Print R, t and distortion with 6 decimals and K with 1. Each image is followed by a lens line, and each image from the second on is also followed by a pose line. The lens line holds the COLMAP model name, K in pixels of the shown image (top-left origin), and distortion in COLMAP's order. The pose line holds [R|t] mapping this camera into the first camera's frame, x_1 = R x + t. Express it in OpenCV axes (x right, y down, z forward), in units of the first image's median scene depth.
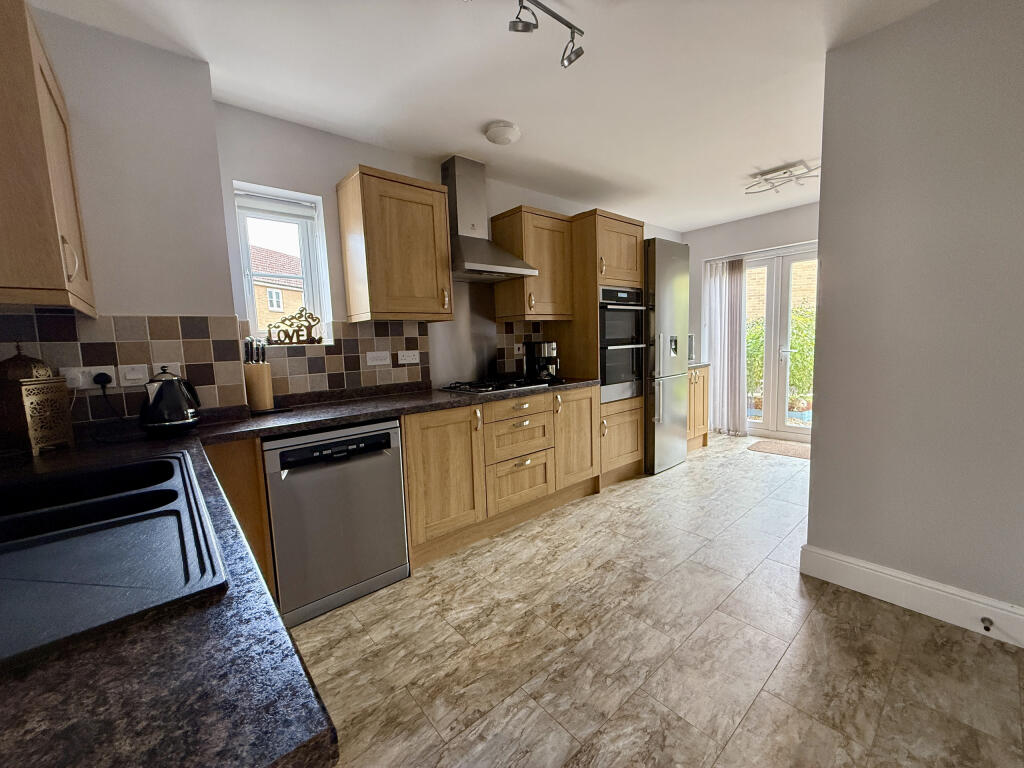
lens RADIAL K [[410.3, 0, 511.1], [0, 410.3, 384.5], [0, 0, 1]] dist [-0.009509, -0.000204]
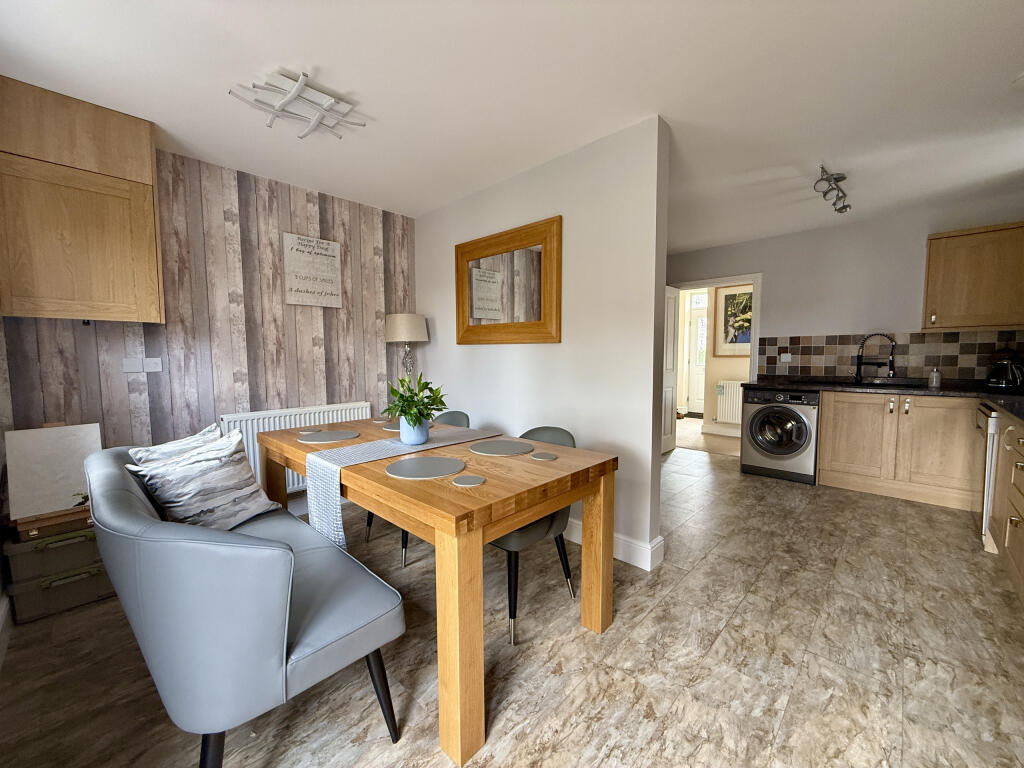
lens RADIAL K [[410.3, 0, 512.5], [0, 410.3, 383.7], [0, 0, 1]] dist [-0.009509, -0.000204]
pose [[-0.994253, 0.054610, -0.092076, 1.126075], [0.037548, 0.983355, 0.177772, -0.235215], [0.100251, 0.173293, -0.979755, 1.864209]]
